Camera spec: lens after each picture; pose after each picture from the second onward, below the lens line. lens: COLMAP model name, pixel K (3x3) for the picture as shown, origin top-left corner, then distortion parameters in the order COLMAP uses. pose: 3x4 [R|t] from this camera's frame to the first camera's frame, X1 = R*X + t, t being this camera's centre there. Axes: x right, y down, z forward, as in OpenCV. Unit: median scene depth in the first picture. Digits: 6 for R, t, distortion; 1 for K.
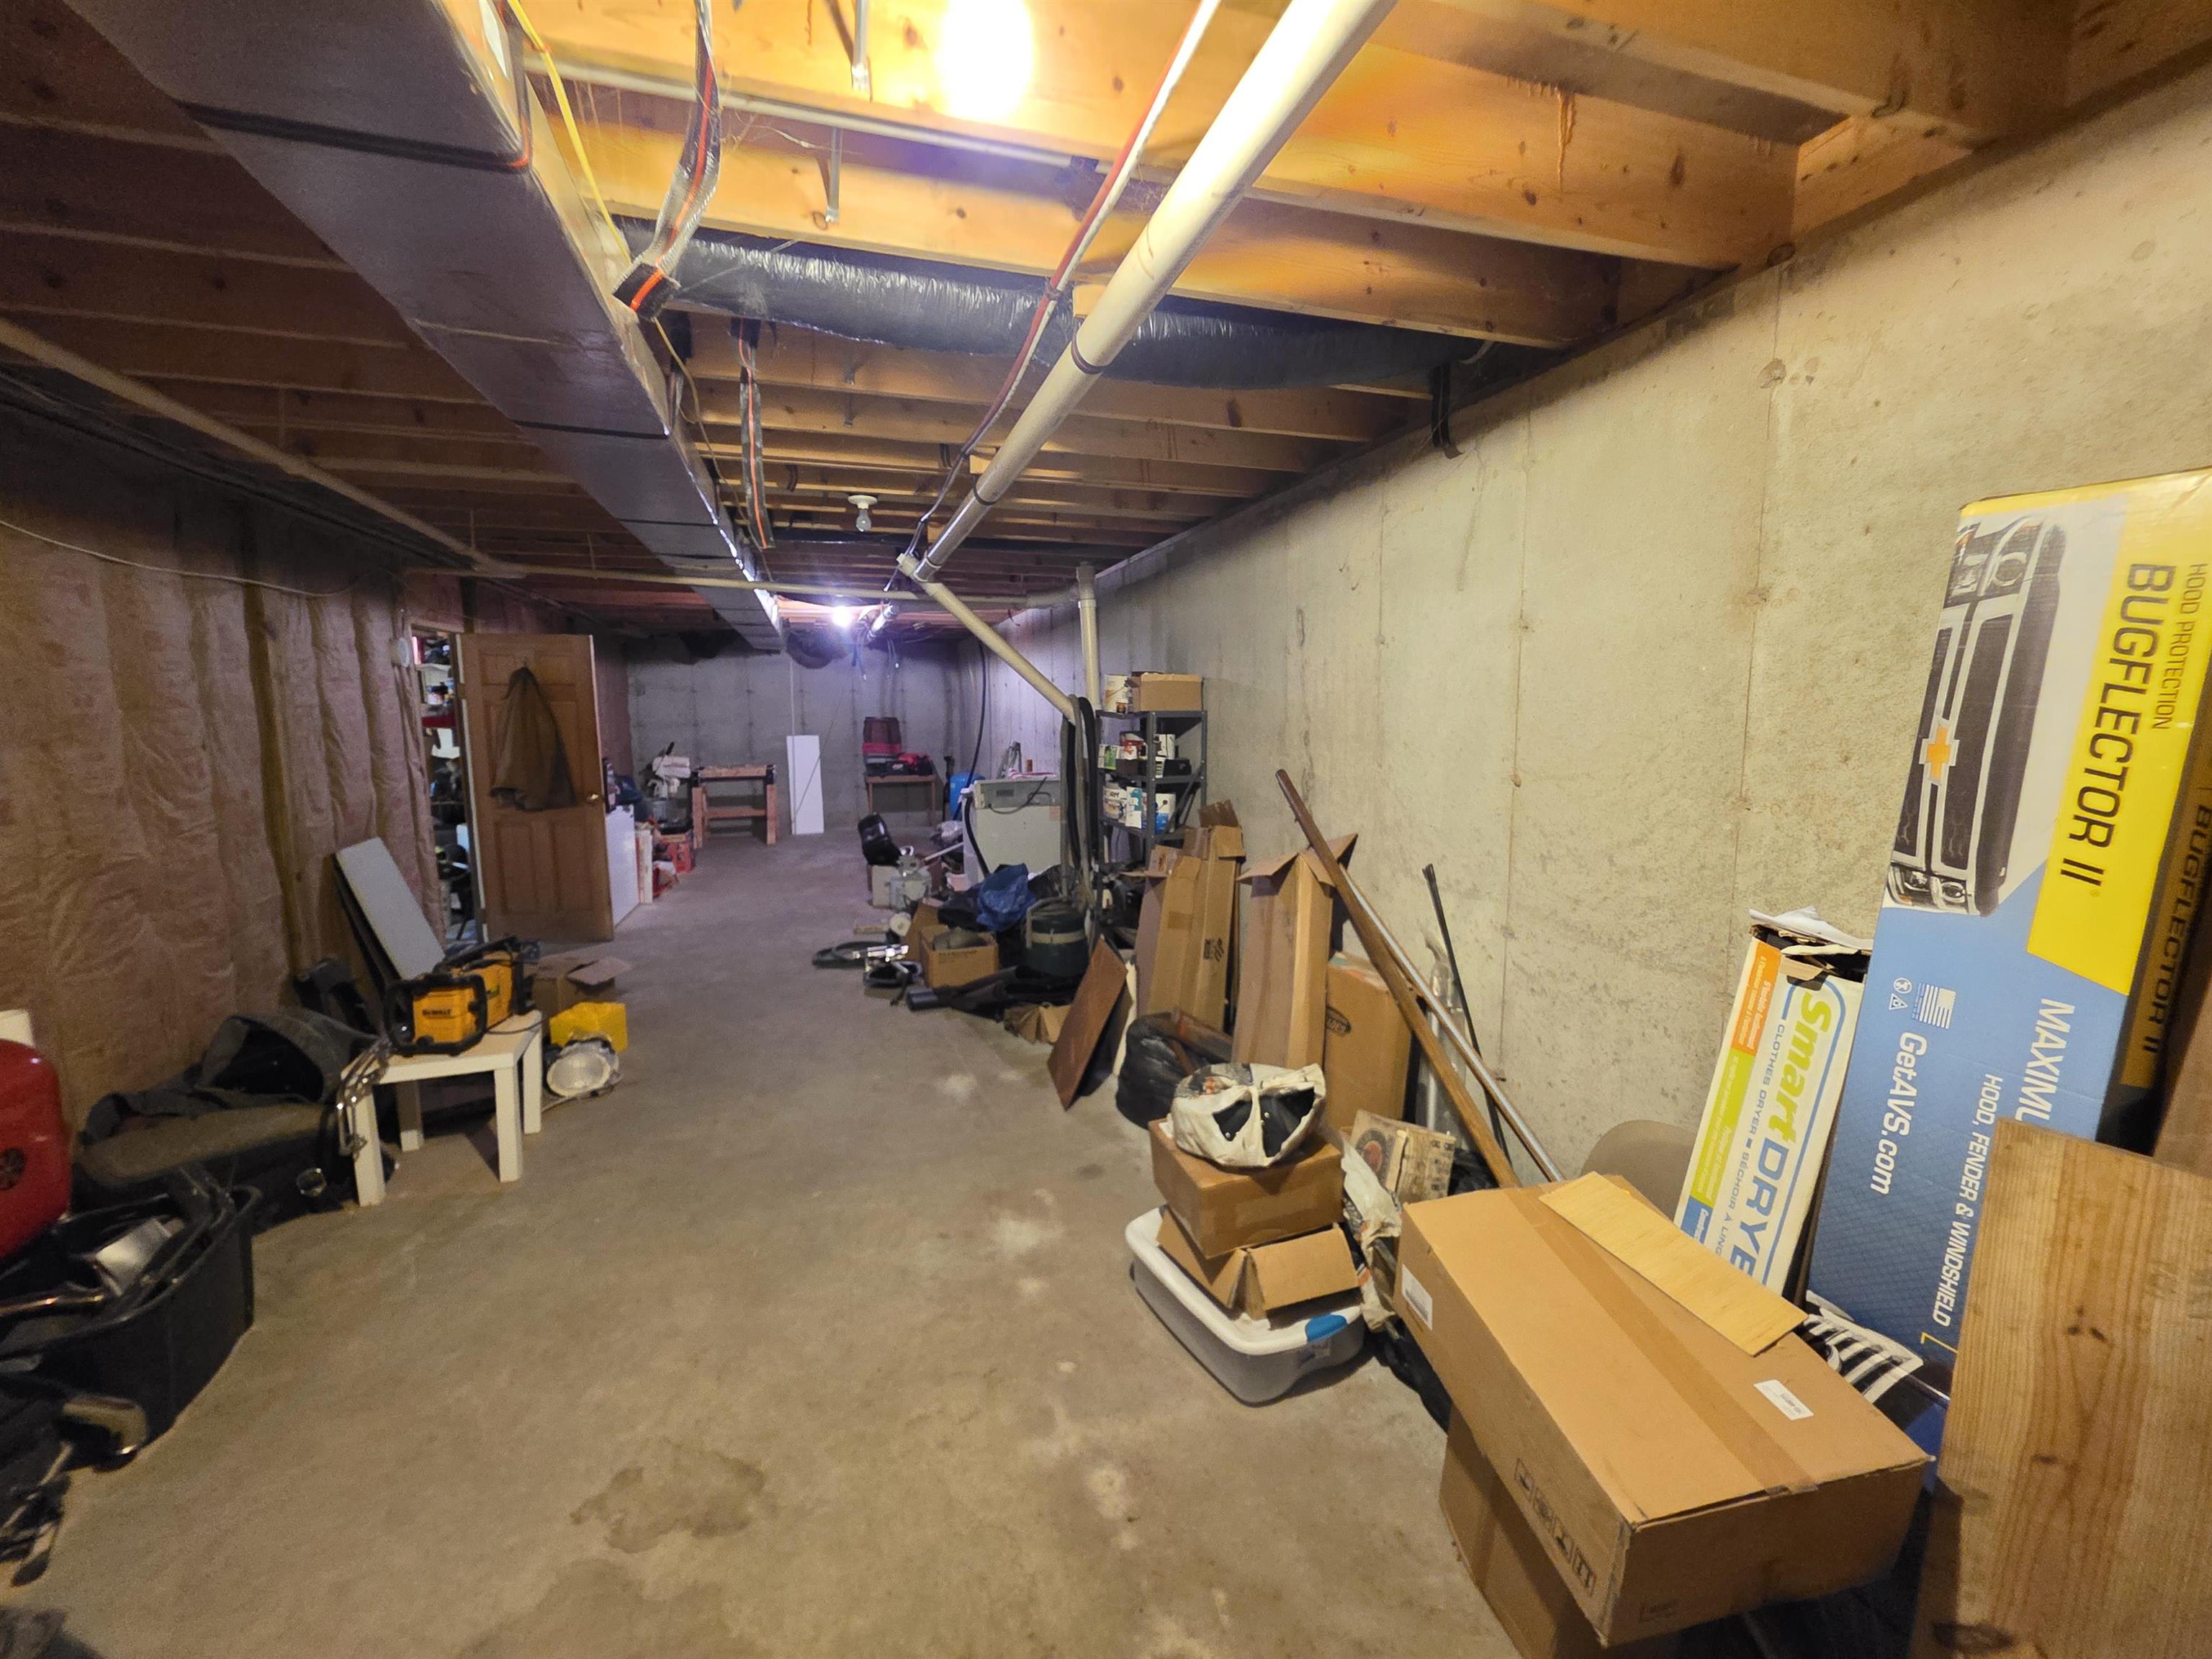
lens RADIAL K [[891.5, 0, 1108.7], [0, 891.5, 818.2], [0, 0, 1]] dist [0.006894, -0.000342]
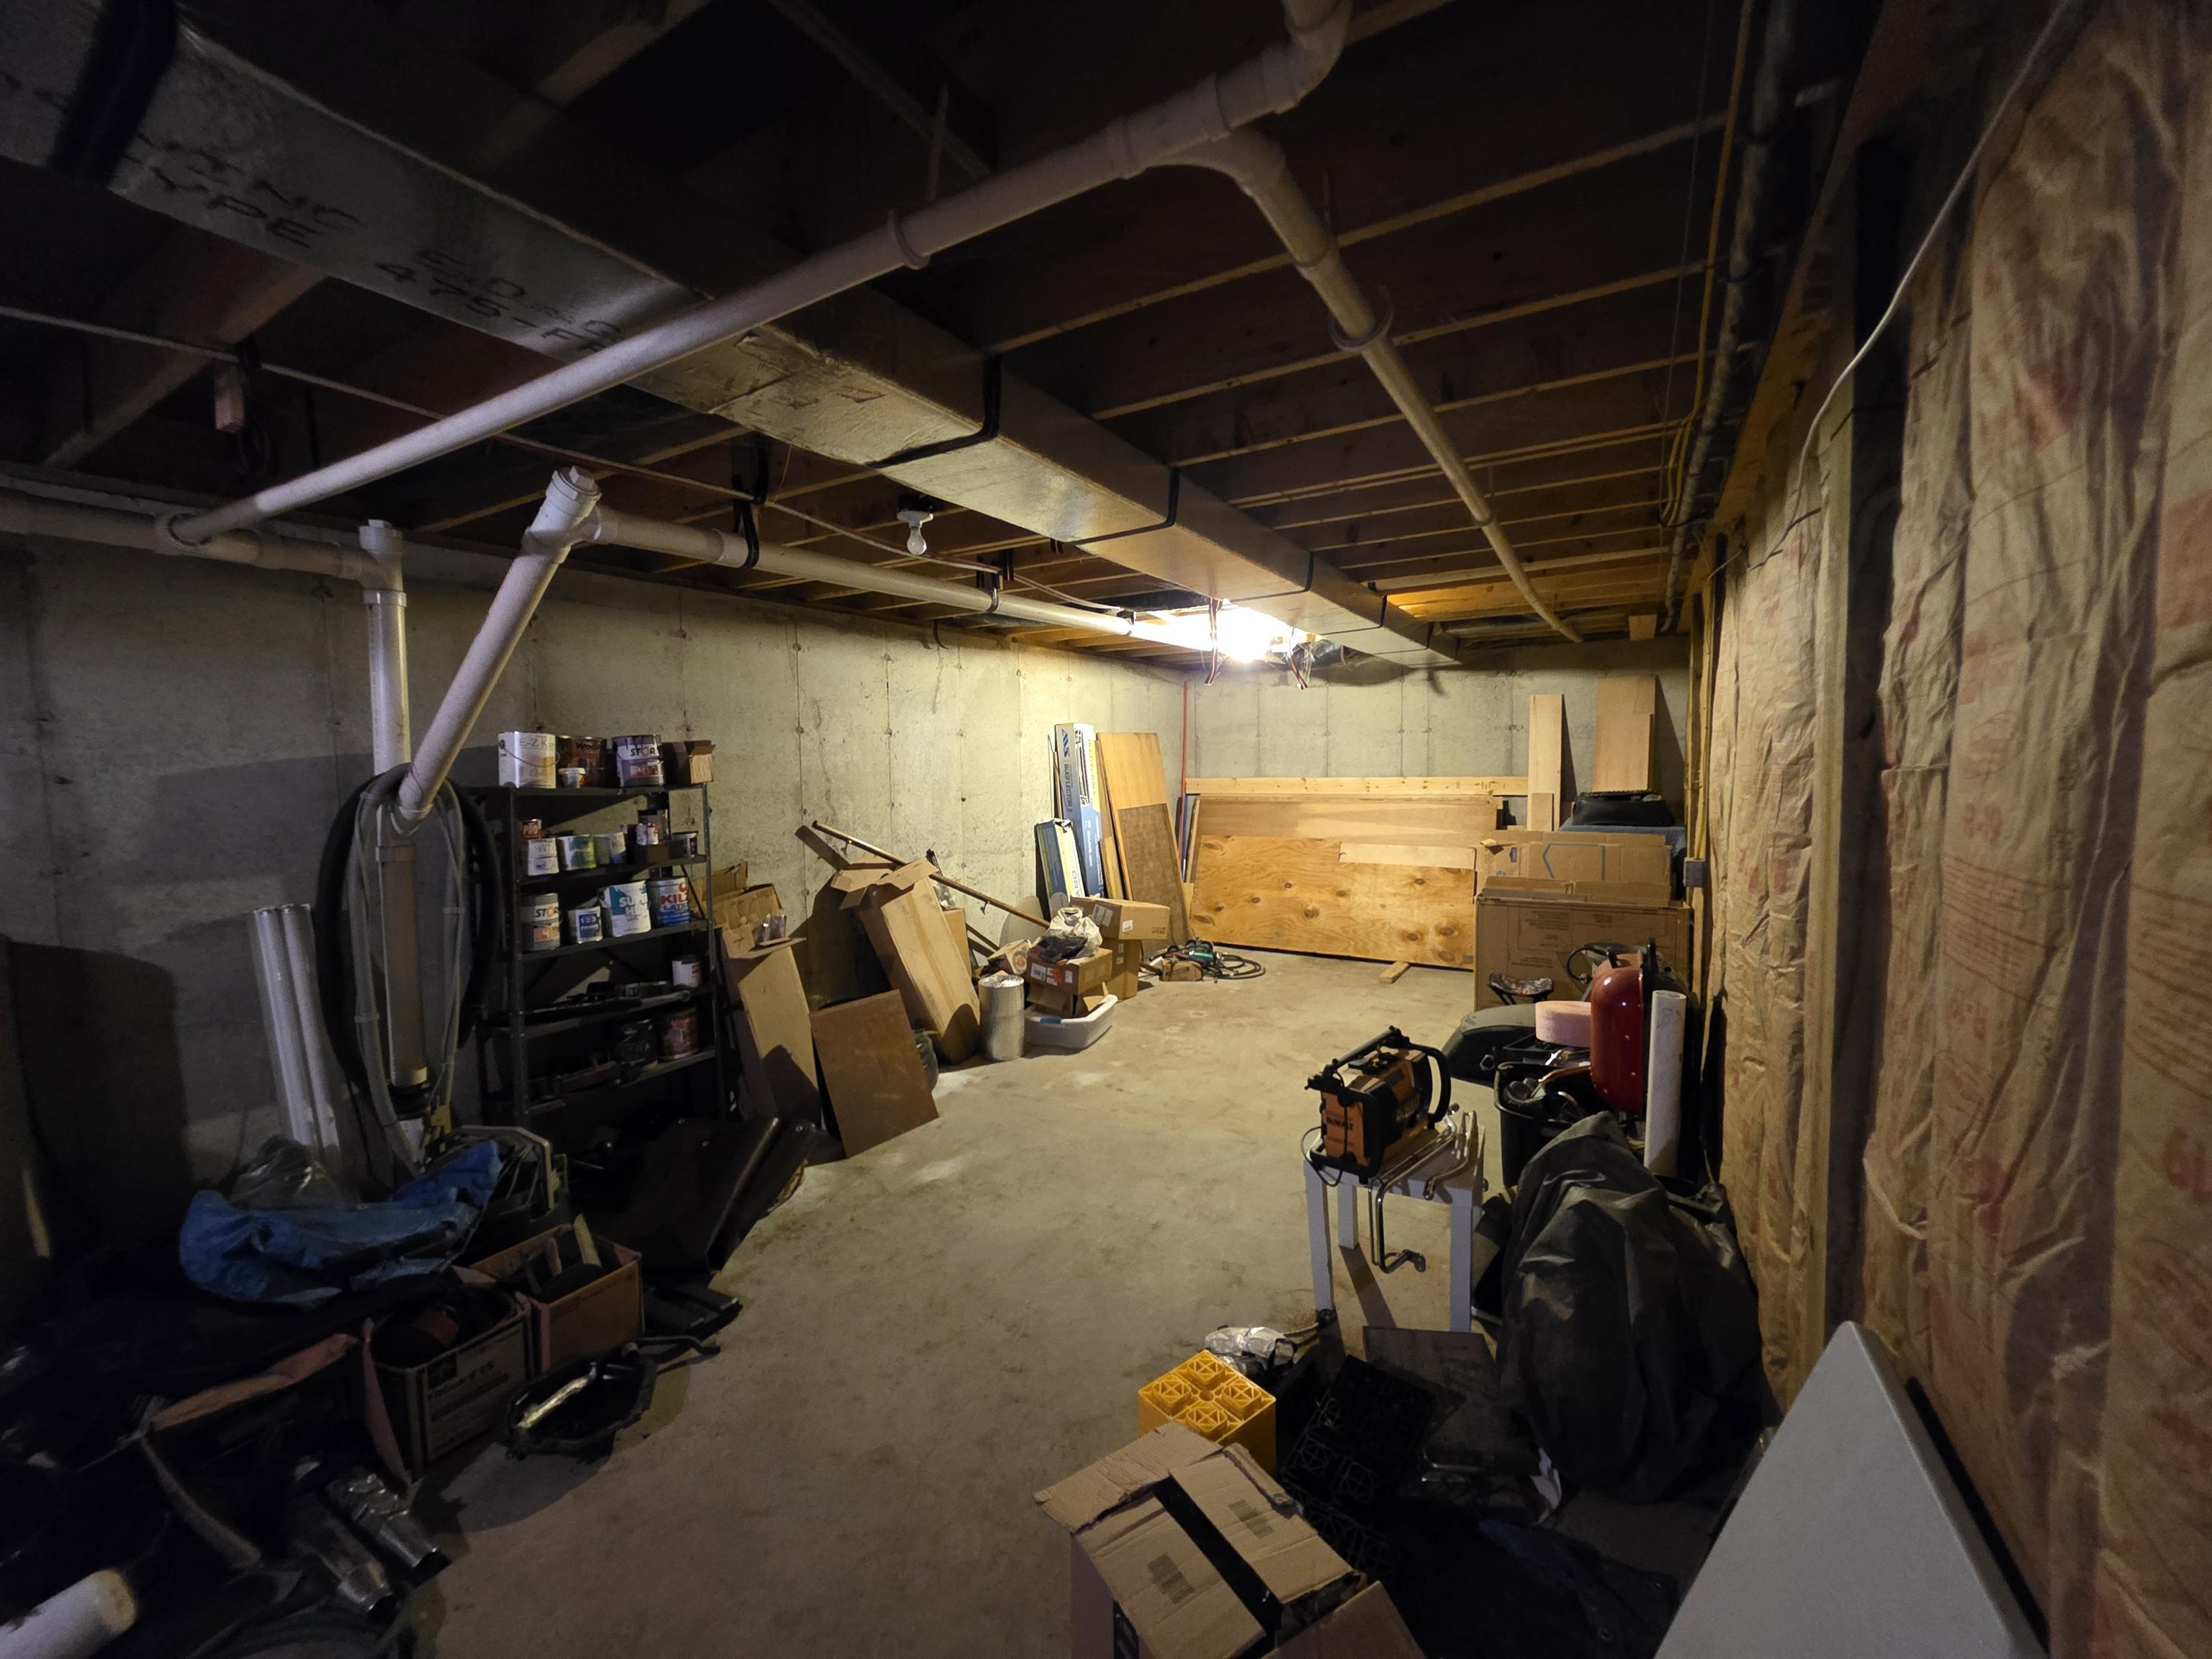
lens RADIAL K [[891.5, 0, 1108.7], [0, 891.5, 818.2], [0, 0, 1]] dist [0.006894, -0.000342]
pose [[-0.658005, -0.039532, 0.751975, -1.342292], [0.111539, 0.982488, 0.149251, -0.258553], [-0.744707, 0.182082, -0.642073, 1.920199]]
